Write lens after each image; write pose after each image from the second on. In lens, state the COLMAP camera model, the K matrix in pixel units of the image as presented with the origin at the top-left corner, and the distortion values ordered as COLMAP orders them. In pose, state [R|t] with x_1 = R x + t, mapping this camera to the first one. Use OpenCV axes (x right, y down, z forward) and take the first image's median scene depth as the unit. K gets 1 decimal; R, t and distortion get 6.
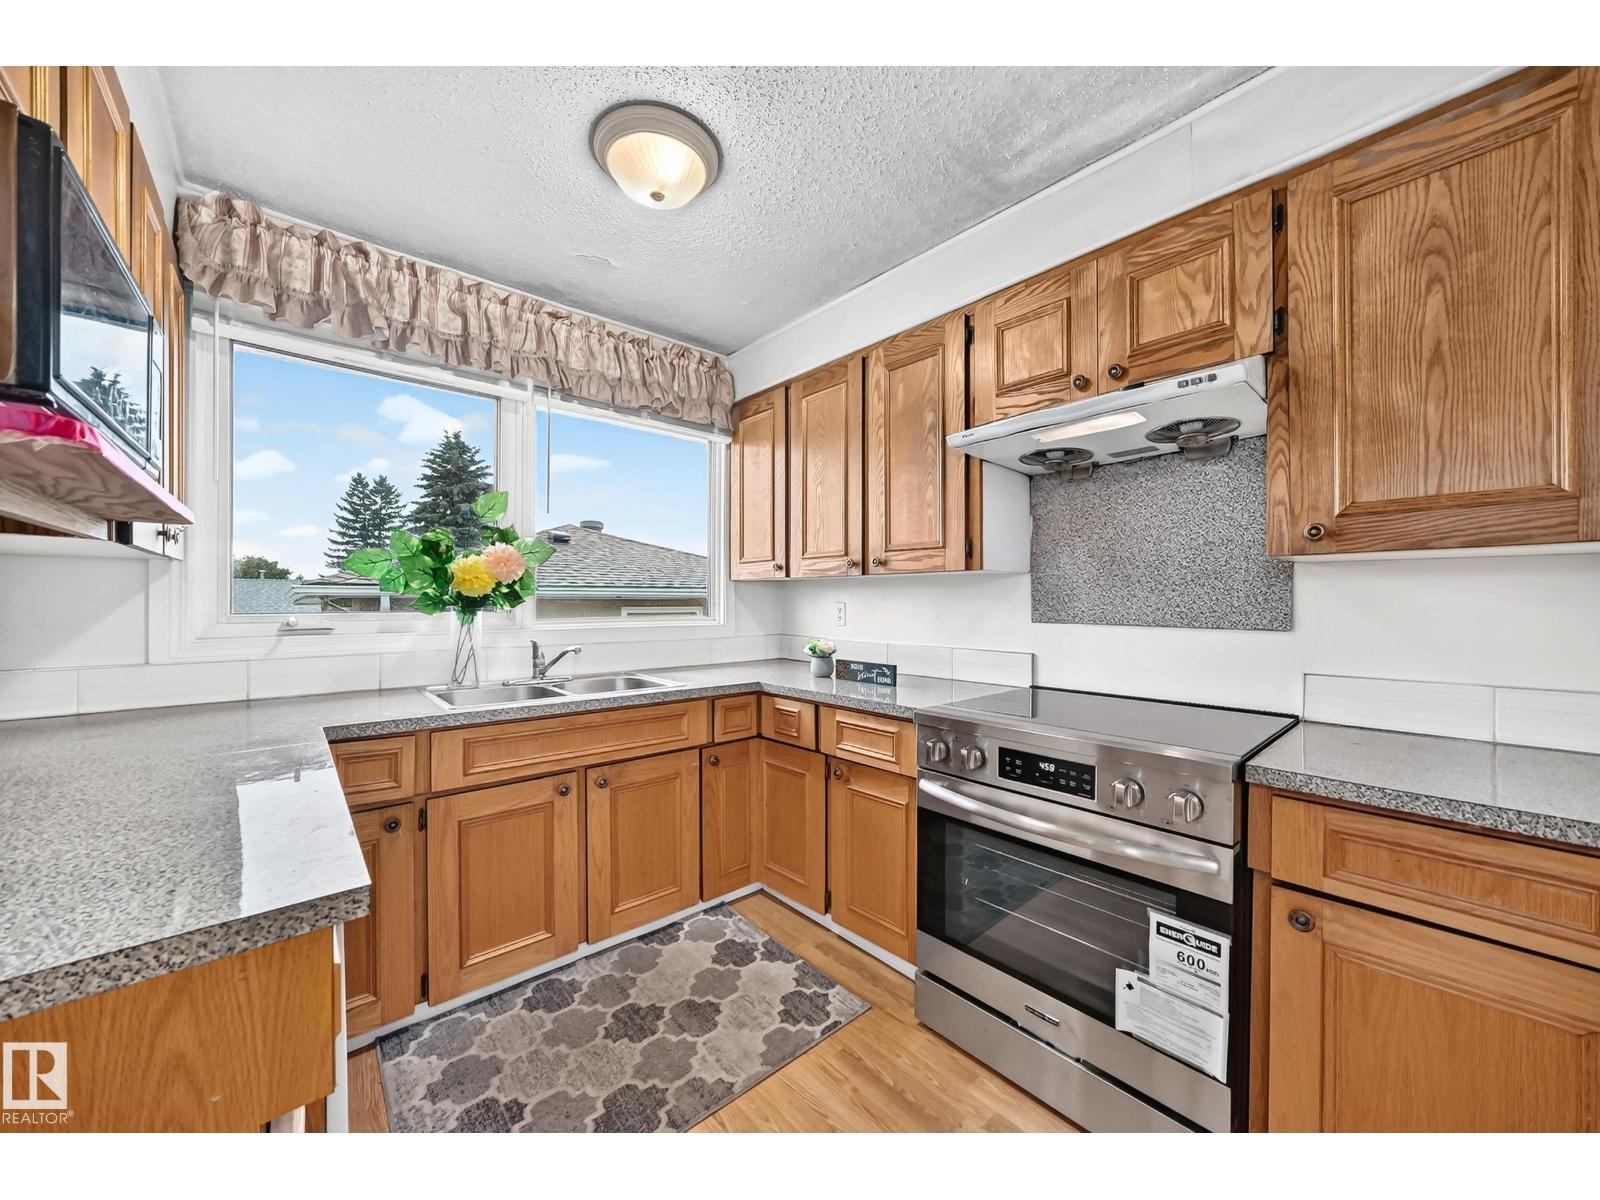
lens RADIAL K [[592.6, 0, 805.4], [0, 592.6, 601.4], [0, 0, 1]] dist [-0.025055, 0.008093]
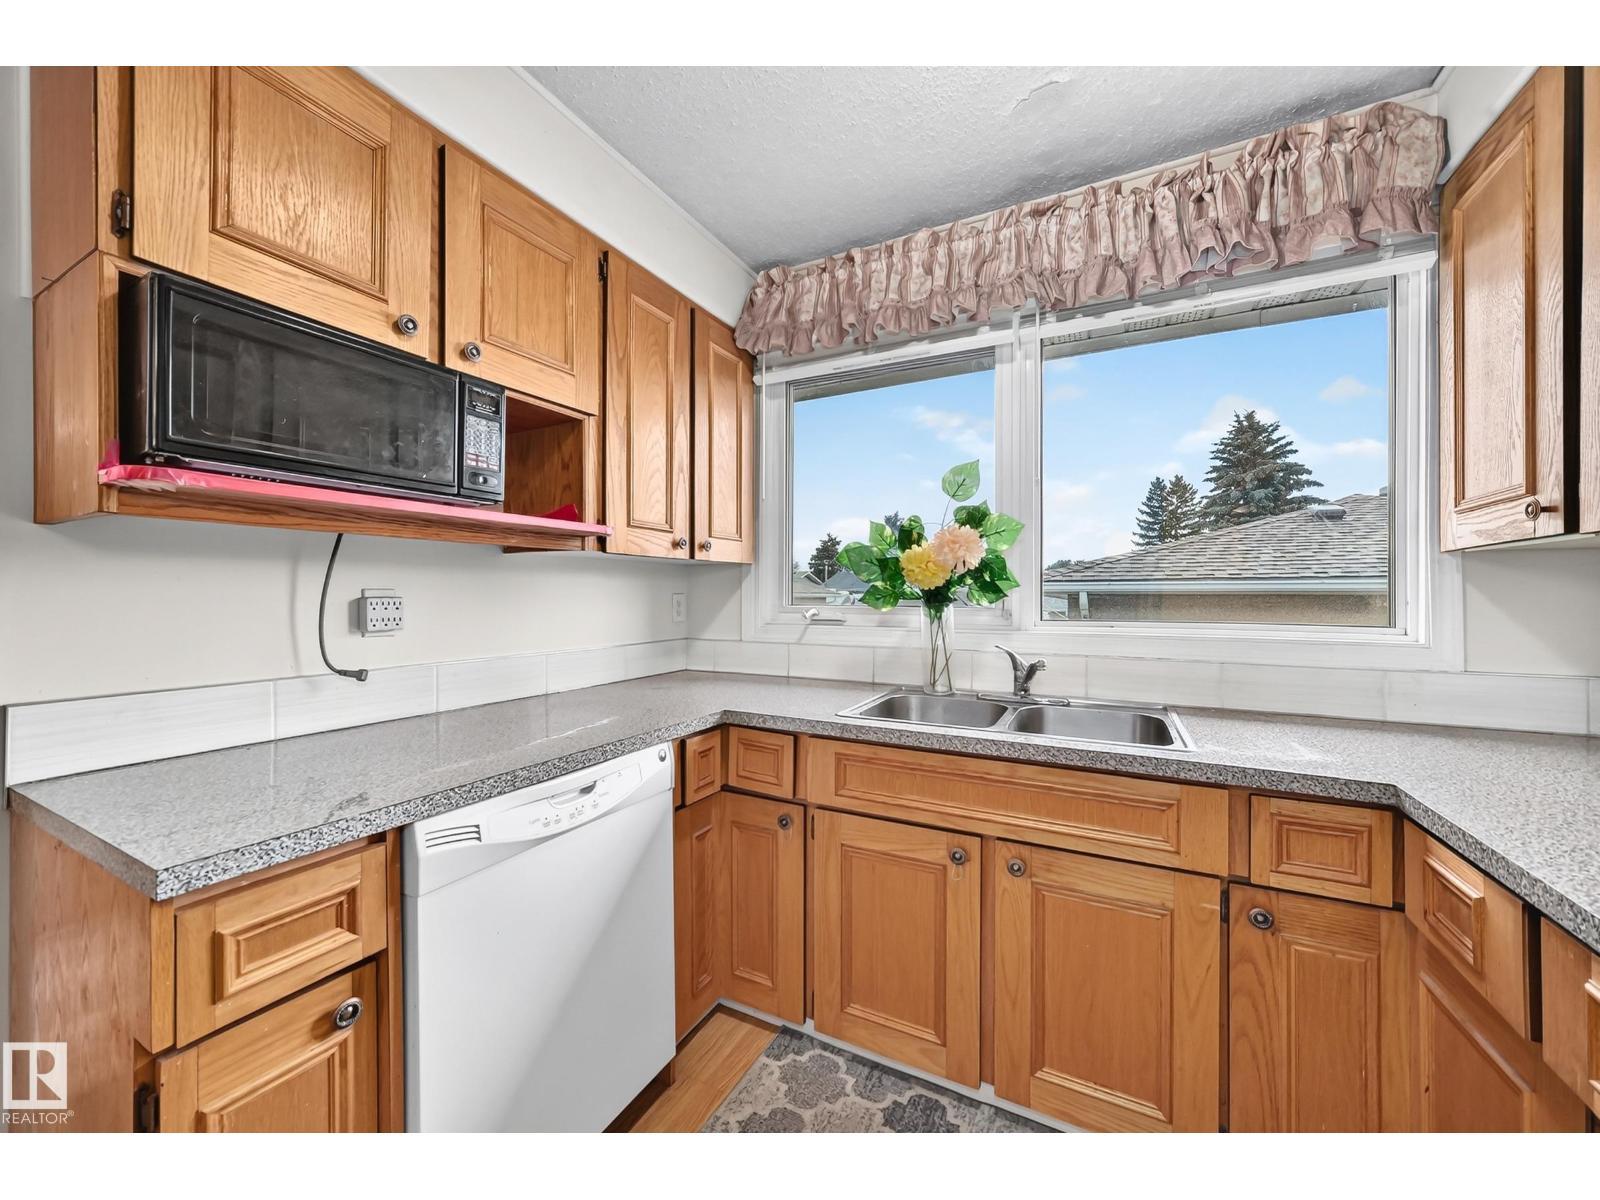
lens RADIAL K [[595.3, 0, 804.8], [0, 595.3, 594.7], [0, 0, 1]] dist [-0.025956, 0.008283]
pose [[0.360458, -0.001283, -0.932775, 0.185278], [-0.004583, 0.999985, -0.003146, 0.002676], [0.932764, 0.005409, 0.360446, 0.524613]]
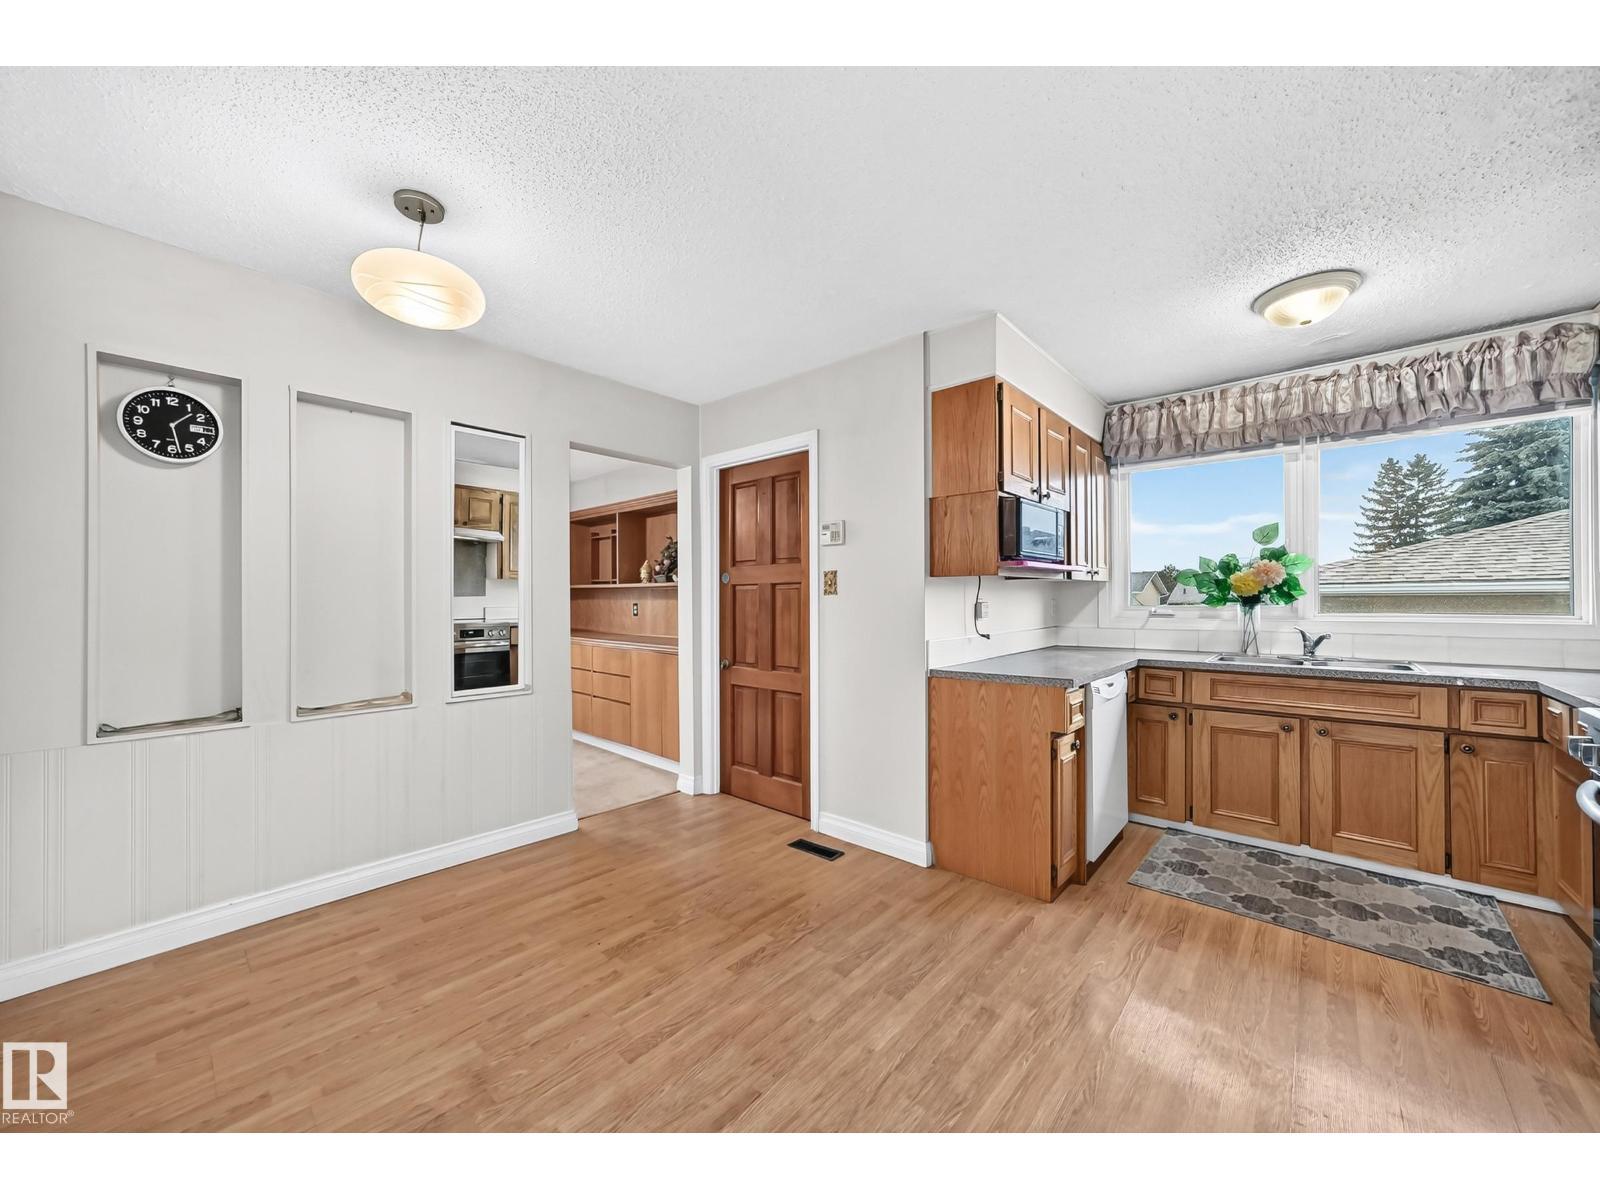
lens RADIAL K [[592.6, 0, 805.4], [0, 592.6, 601.4], [0, 0, 1]] dist [-0.025055, 0.008093]
pose [[0.119531, -0.001813, -0.992829, 0.824671], [0.004618, 0.999989, -0.001270, 0.002062], [0.992820, -0.004434, 0.119538, -0.330101]]
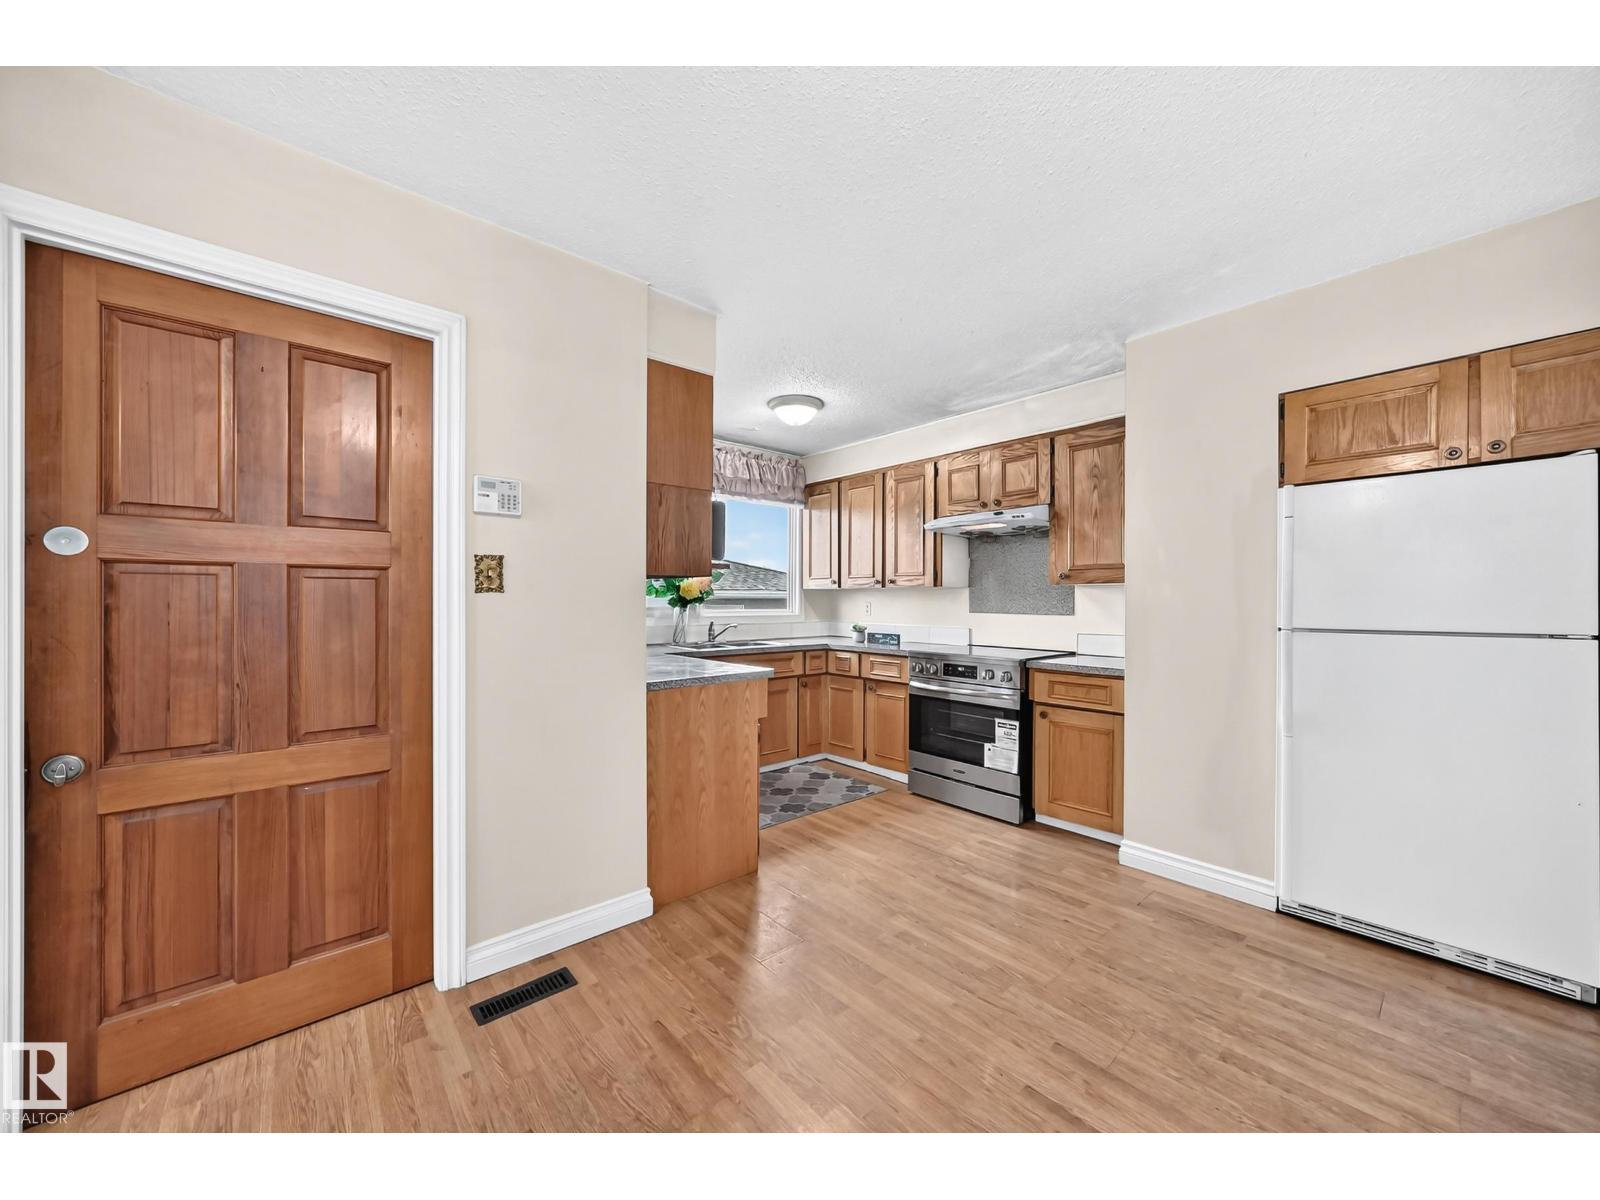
lens RADIAL K [[592.6, 0, 805.4], [0, 592.6, 601.4], [0, 0, 1]] dist [-0.025055, 0.008093]
pose [[0.999979, 0.002535, -0.005929, -0.158280], [-0.002517, 0.999993, 0.002881, -0.005858], [0.005937, -0.002866, 0.999978, -1.027976]]
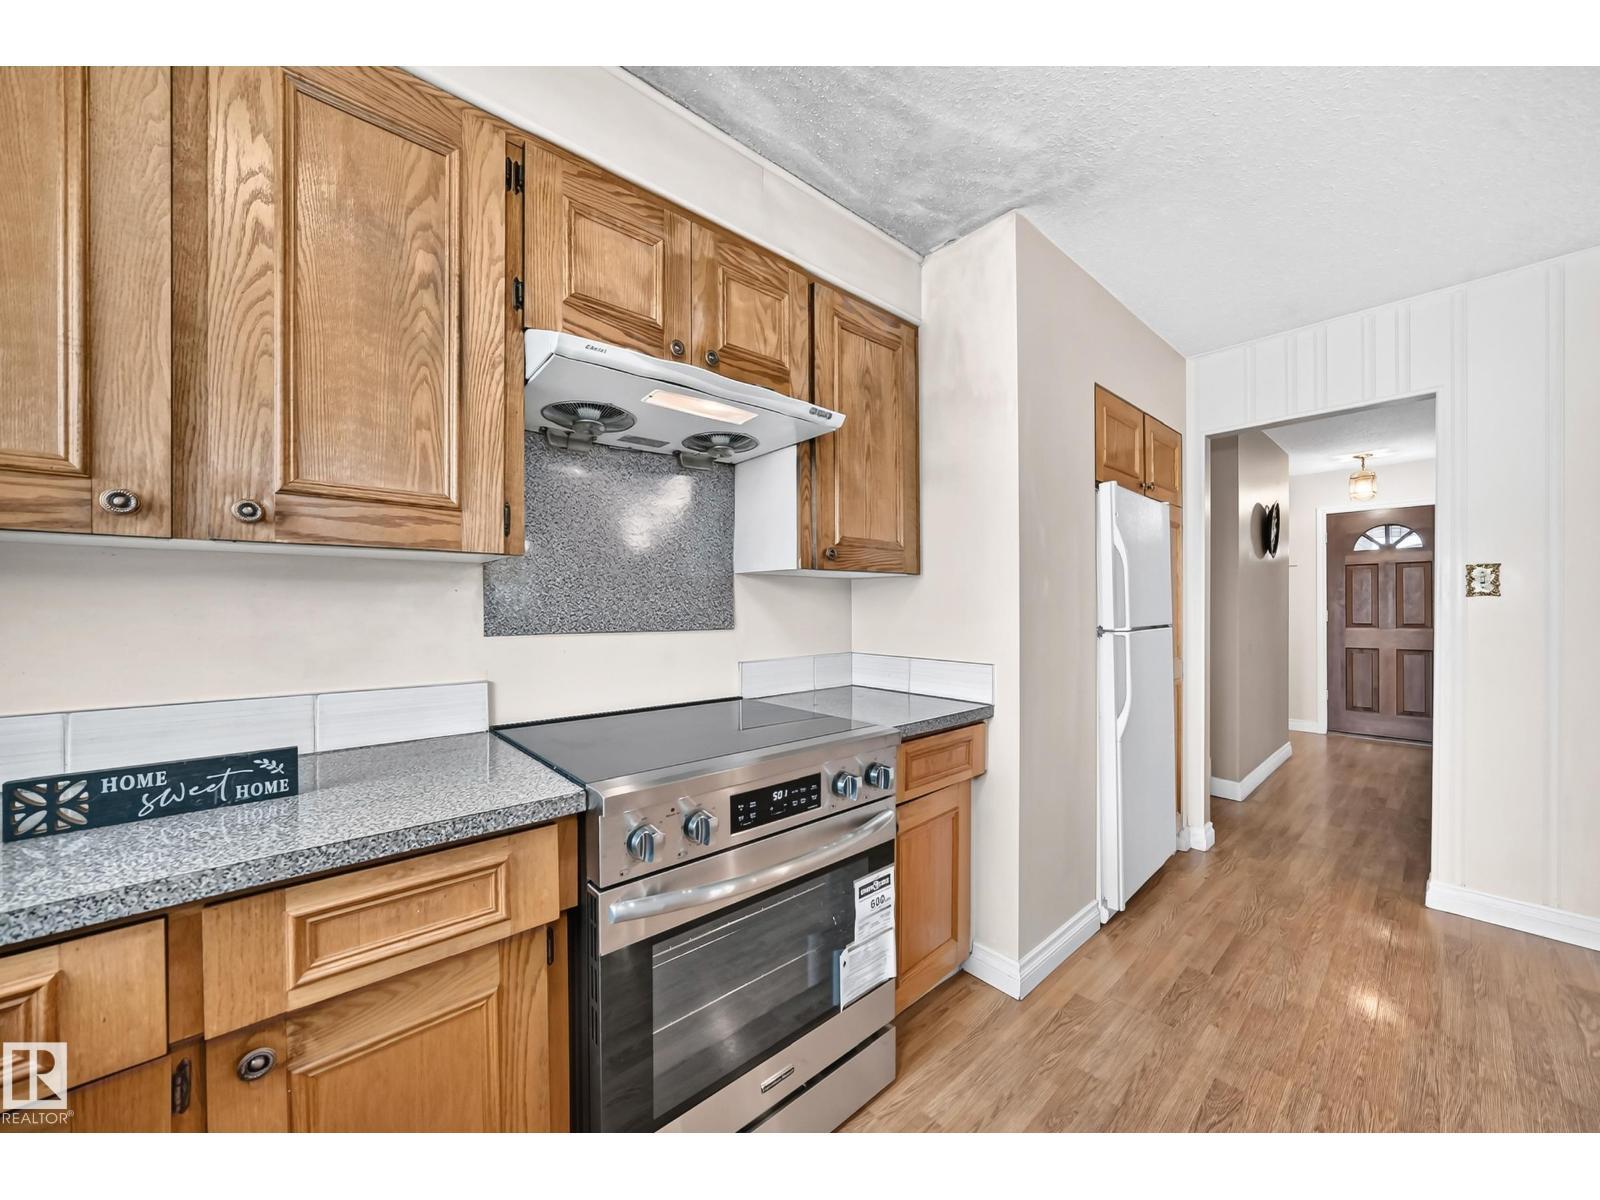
lens RADIAL K [[592.6, 0, 804.9], [0, 592.6, 608.7], [0, 0, 1]] dist [-0.029706, 0.008802]
pose [[-0.004789, -0.006230, 0.999969, -0.321294], [0.002597, 0.999977, 0.006242, 0.000438], [-0.999985, 0.002627, -0.004773, 0.671767]]
